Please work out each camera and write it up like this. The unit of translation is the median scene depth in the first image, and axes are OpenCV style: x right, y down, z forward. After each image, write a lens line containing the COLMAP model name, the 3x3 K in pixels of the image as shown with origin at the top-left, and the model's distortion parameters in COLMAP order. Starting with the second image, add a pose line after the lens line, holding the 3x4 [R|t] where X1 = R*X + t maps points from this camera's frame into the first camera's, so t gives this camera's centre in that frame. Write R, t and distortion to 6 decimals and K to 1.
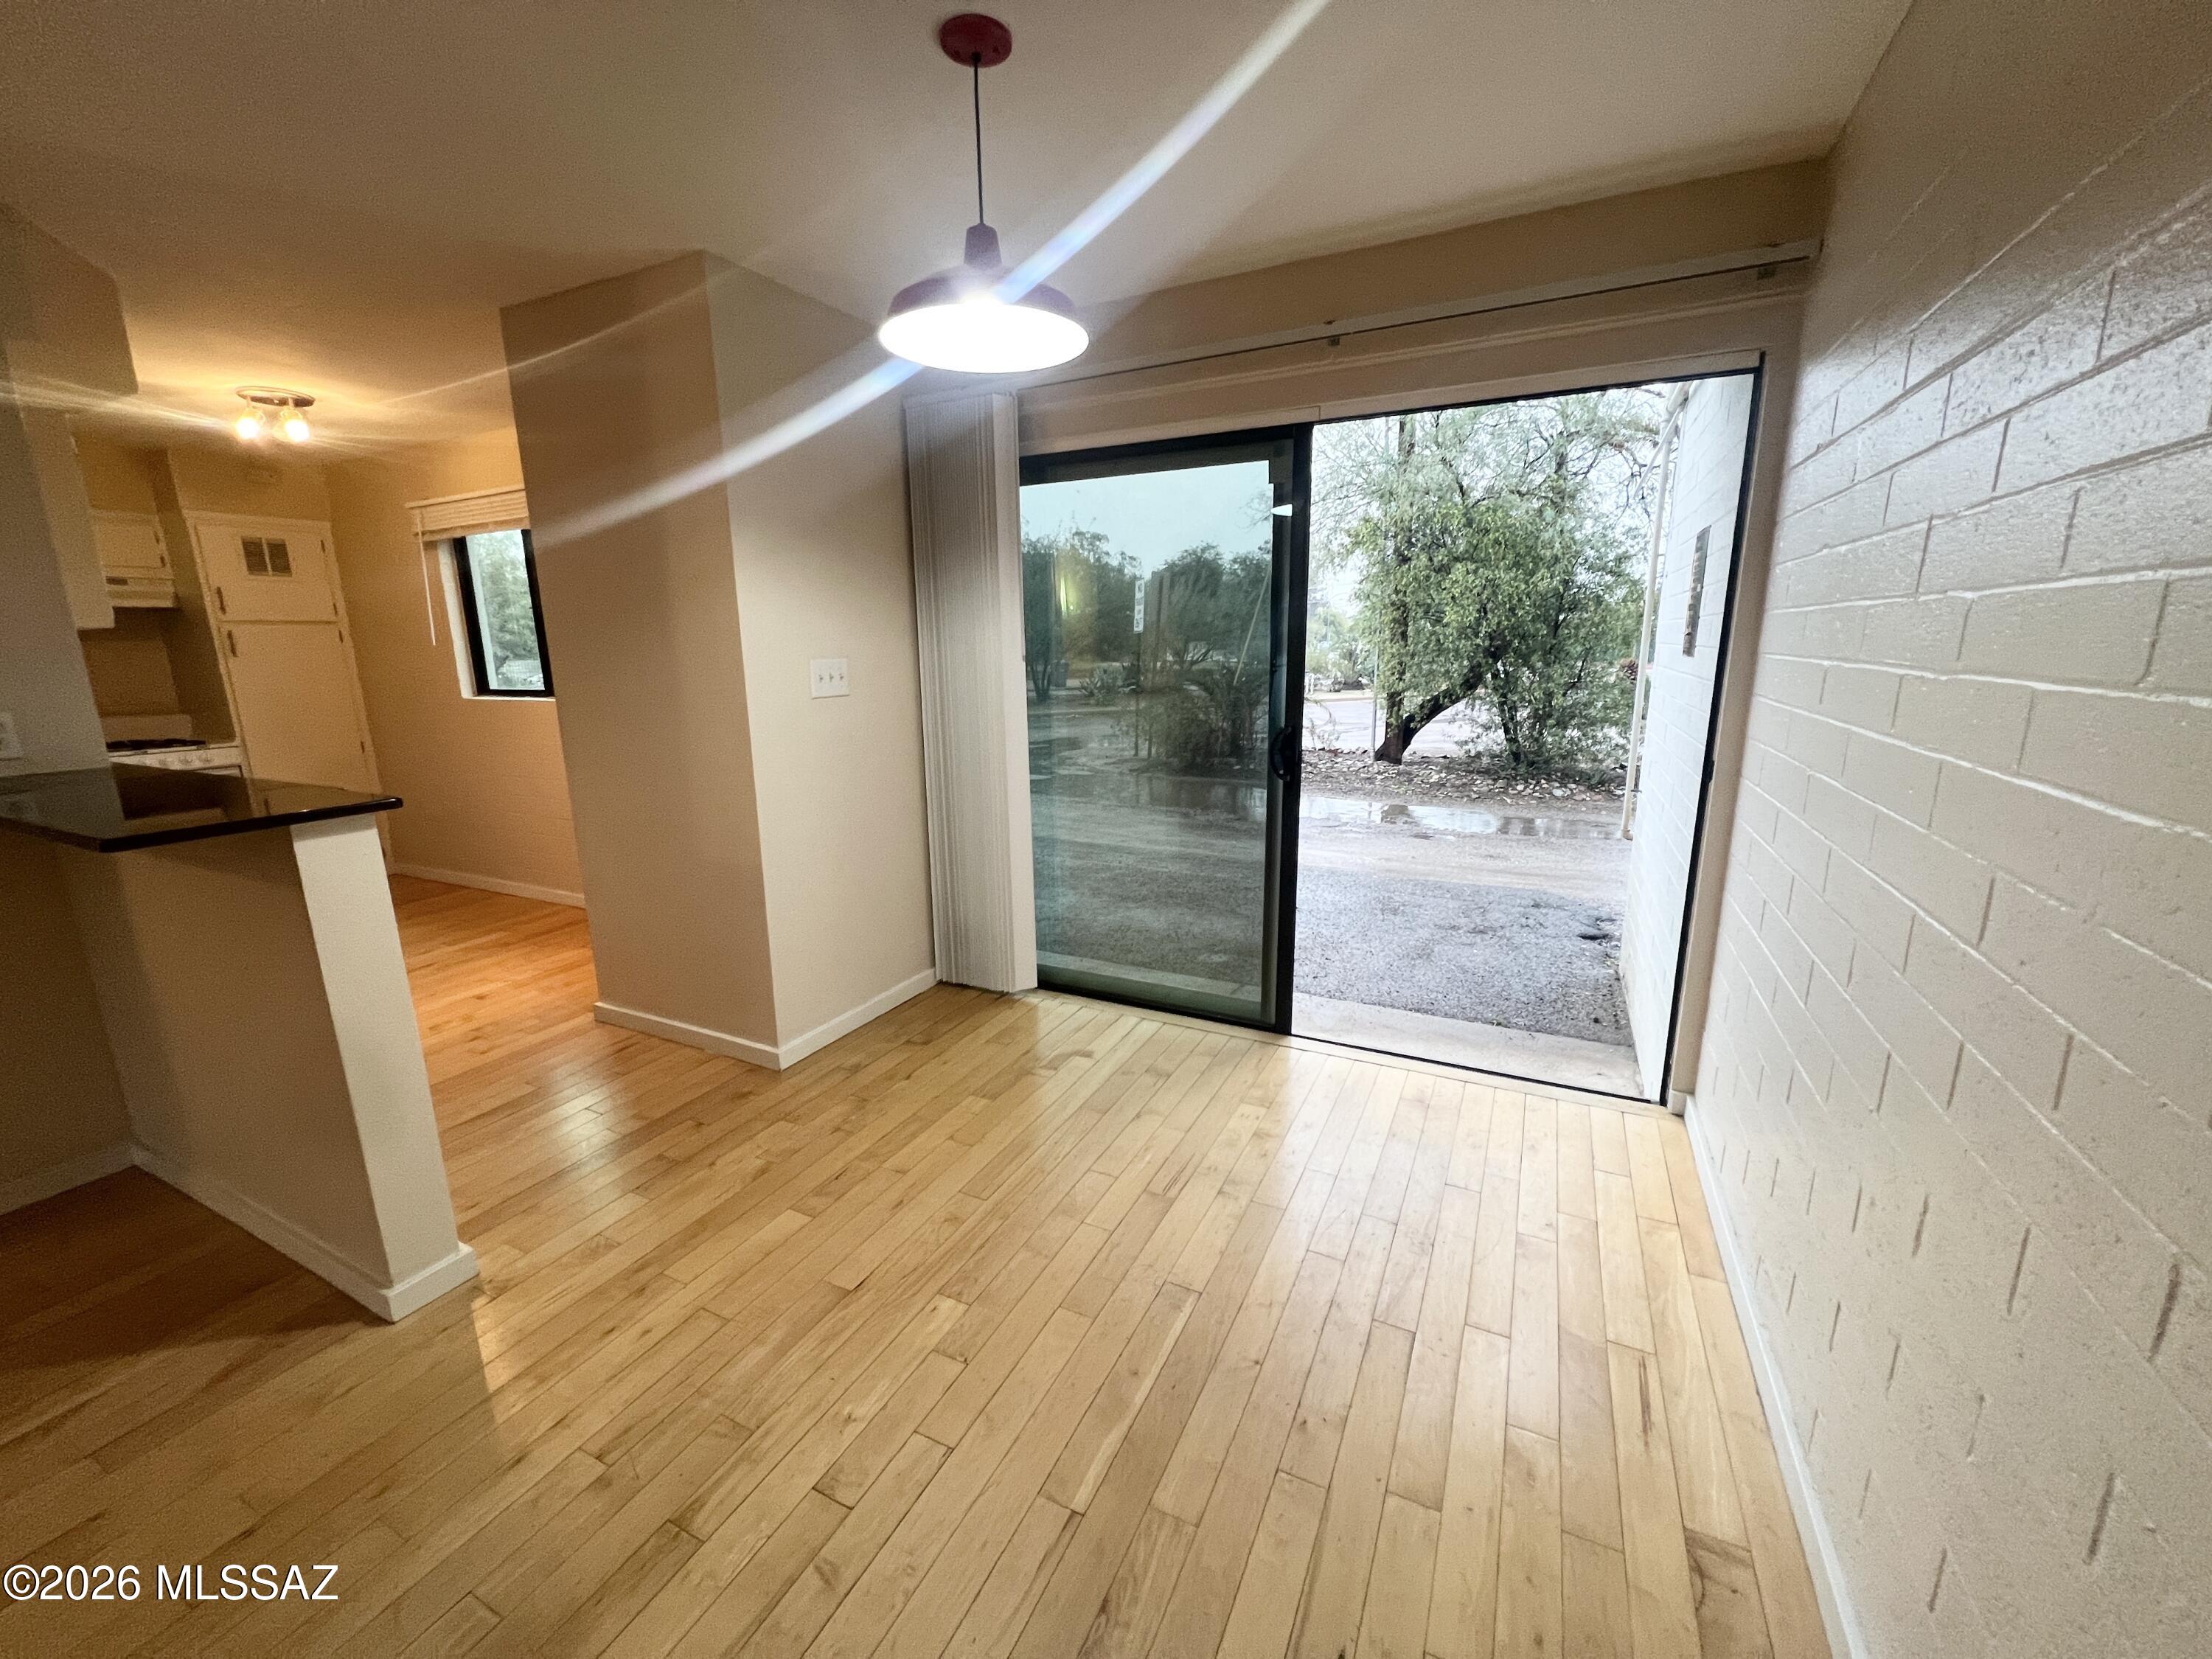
lens RADIAL K [[881.3, 0, 1101.2], [0, 881.3, 826.8], [0, 0, 1]] dist [-0.001816, 0.000123]
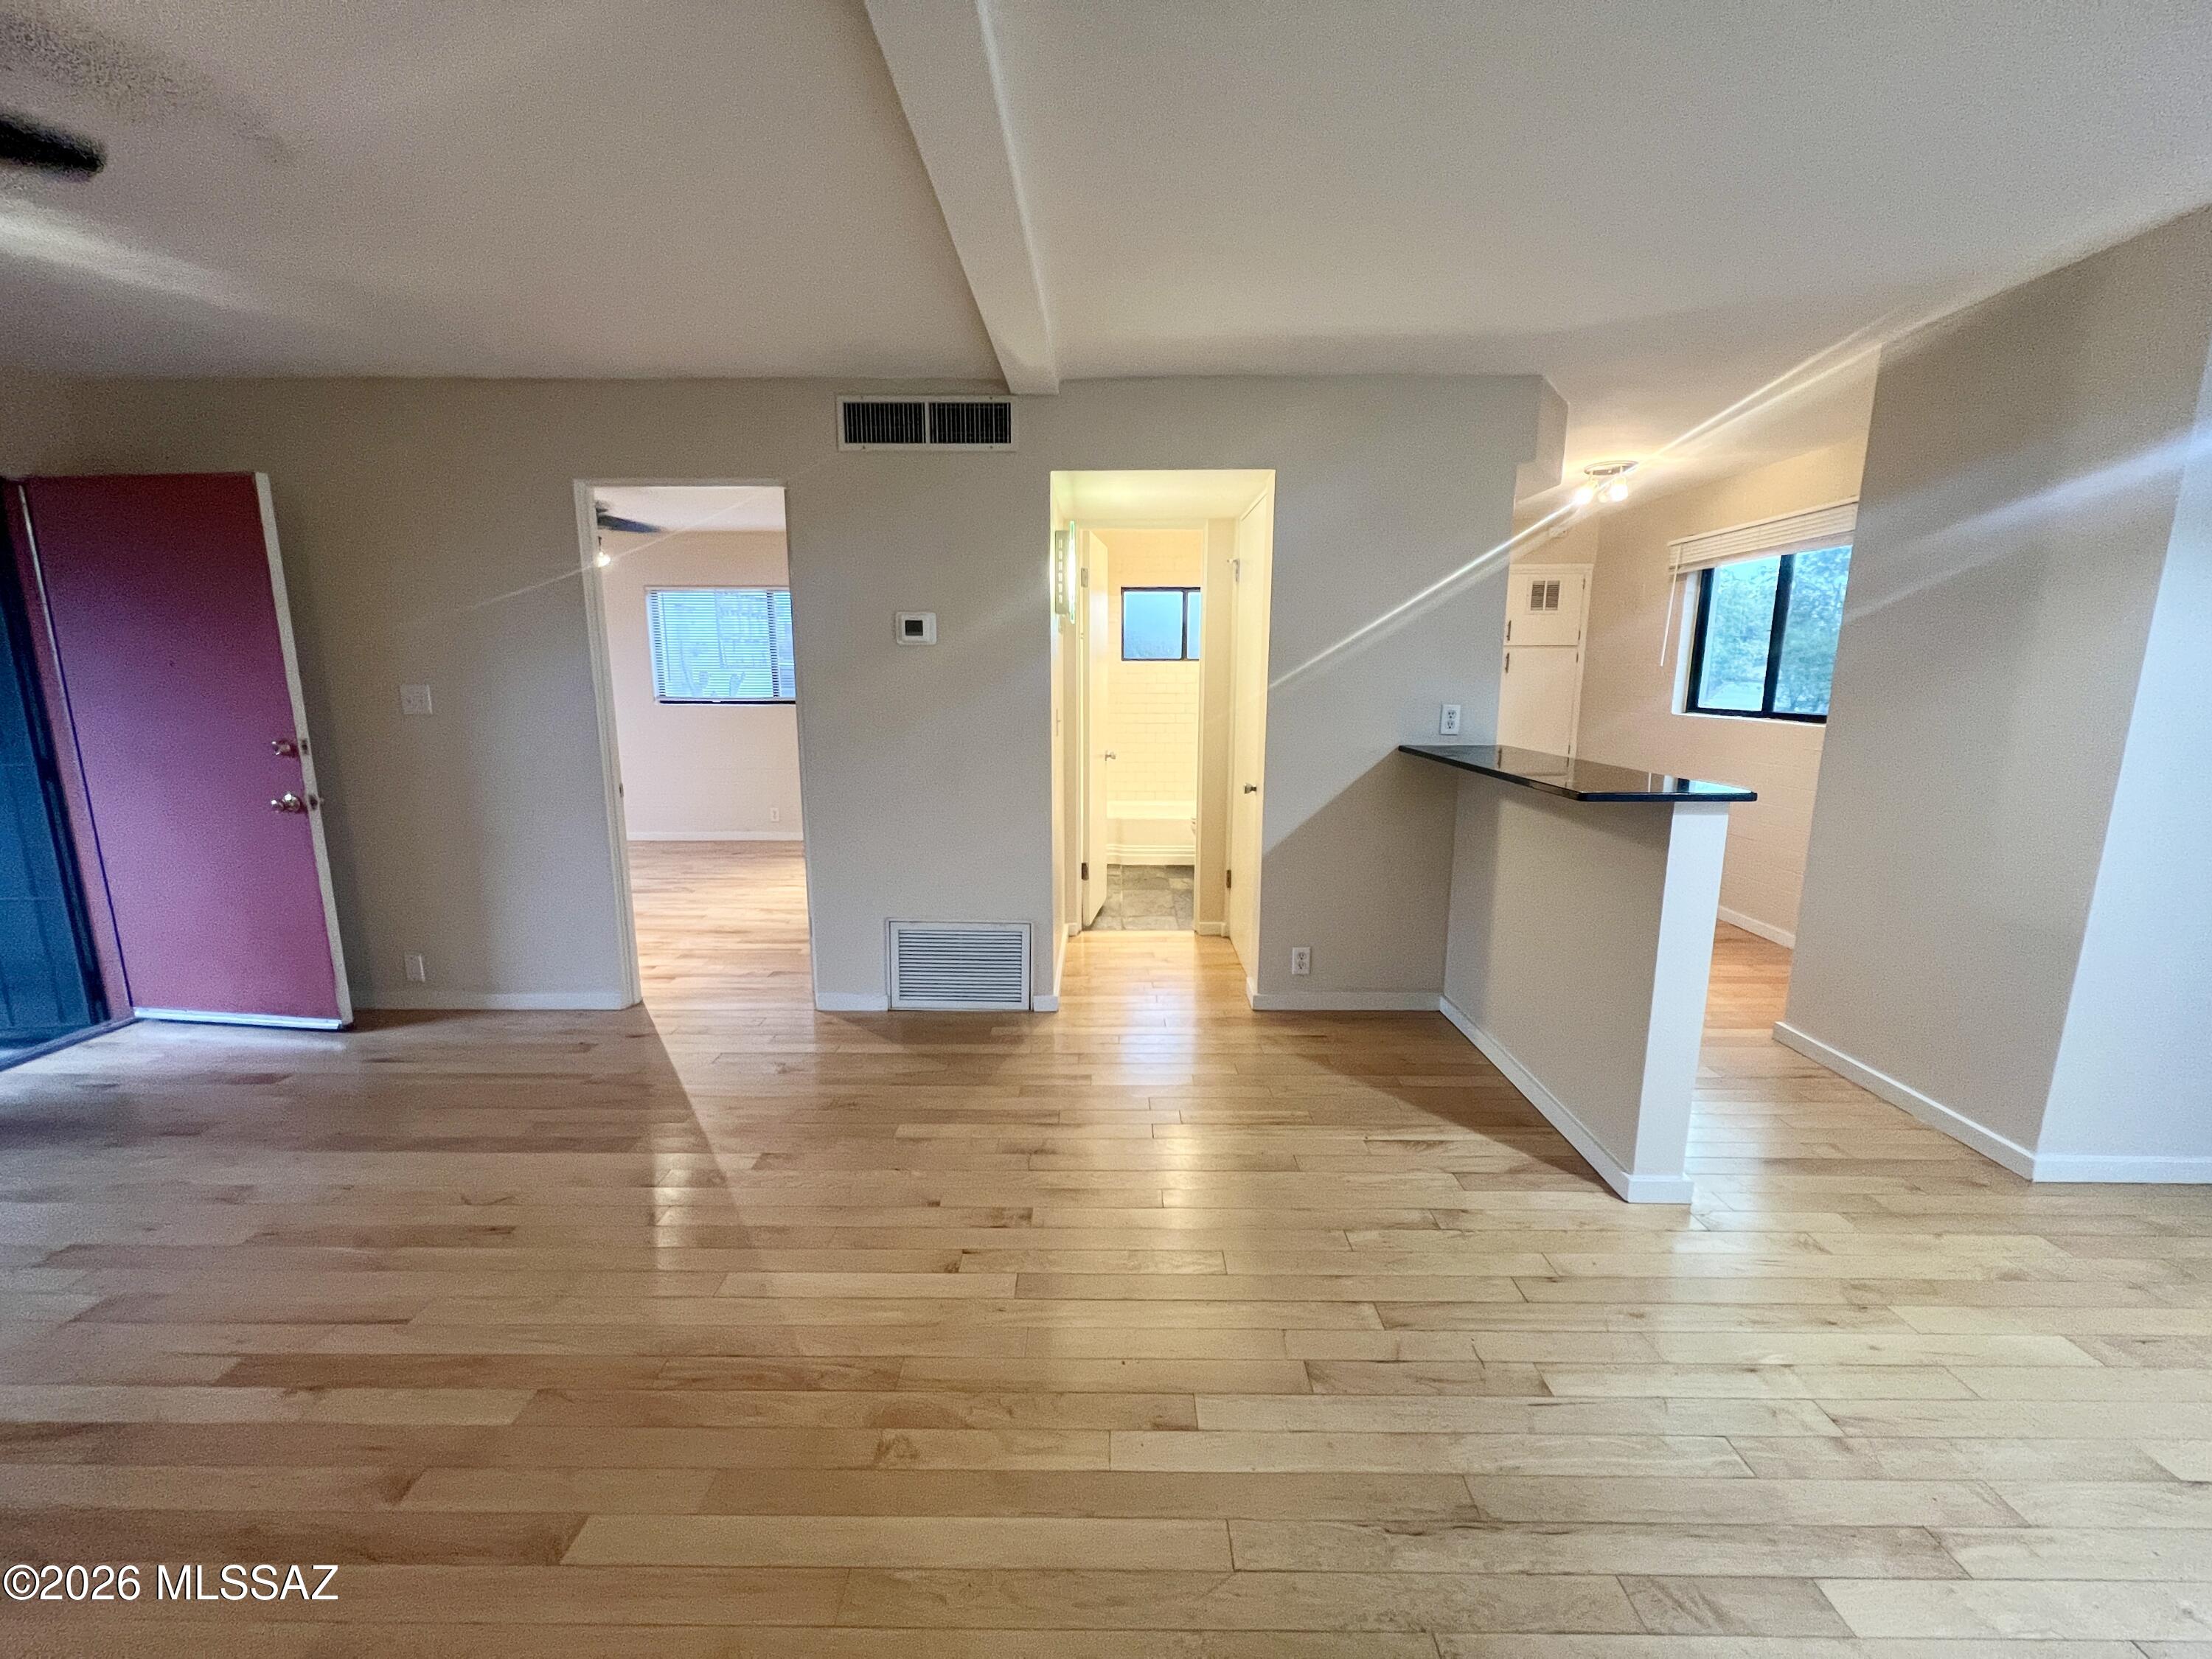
lens RADIAL K [[881.3, 0, 1101.2], [0, 881.3, 826.8], [0, 0, 1]] dist [-0.001816, 0.000123]
pose [[0.438255, 0.174519, -0.881746, -0.074580], [-0.195757, 0.975955, 0.095868, 0.042507], [0.877275, 0.130593, 0.461880, -0.194206]]
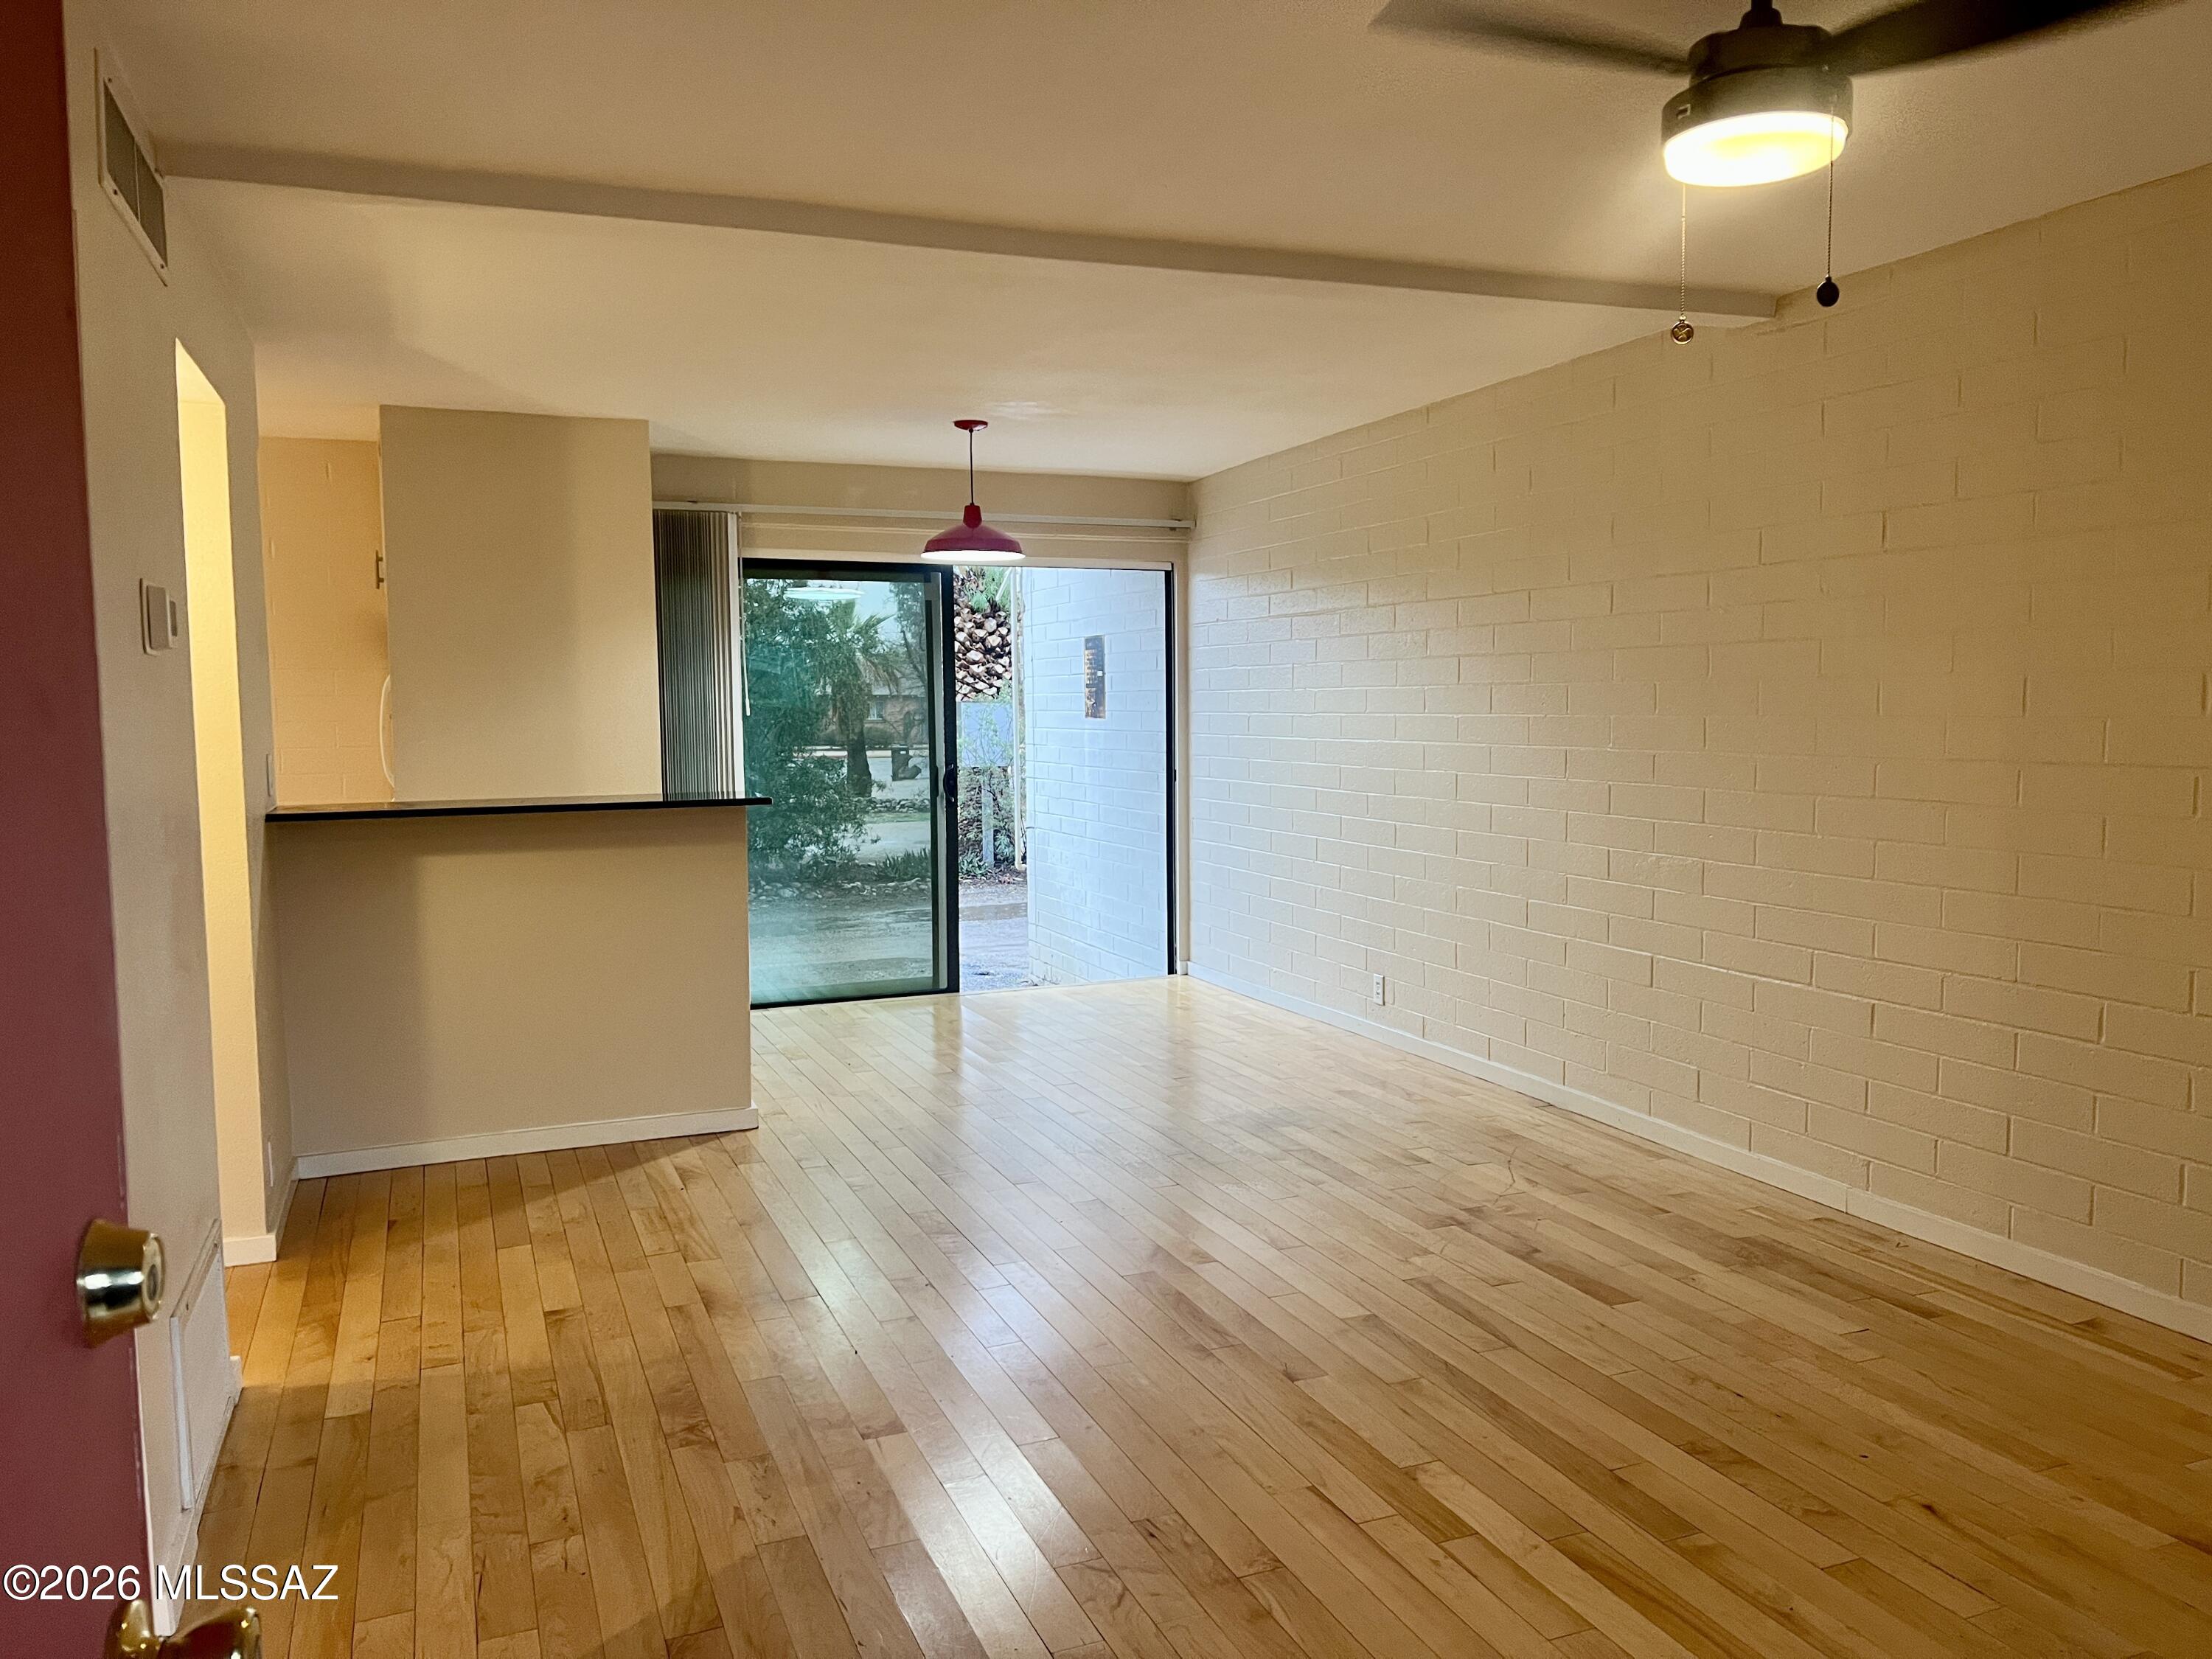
lens RADIAL K [[1643.7, 0, 1106.0], [0, 1643.7, 829.5], [0, 0, 1]] dist [-0.006095, -0.002799]
pose [[0.661575, -0.051187, 0.748130, -1.615825], [0.160320, 0.984255, -0.074430, 0.226972], [-0.732541, 0.169181, 0.659364, -0.927431]]
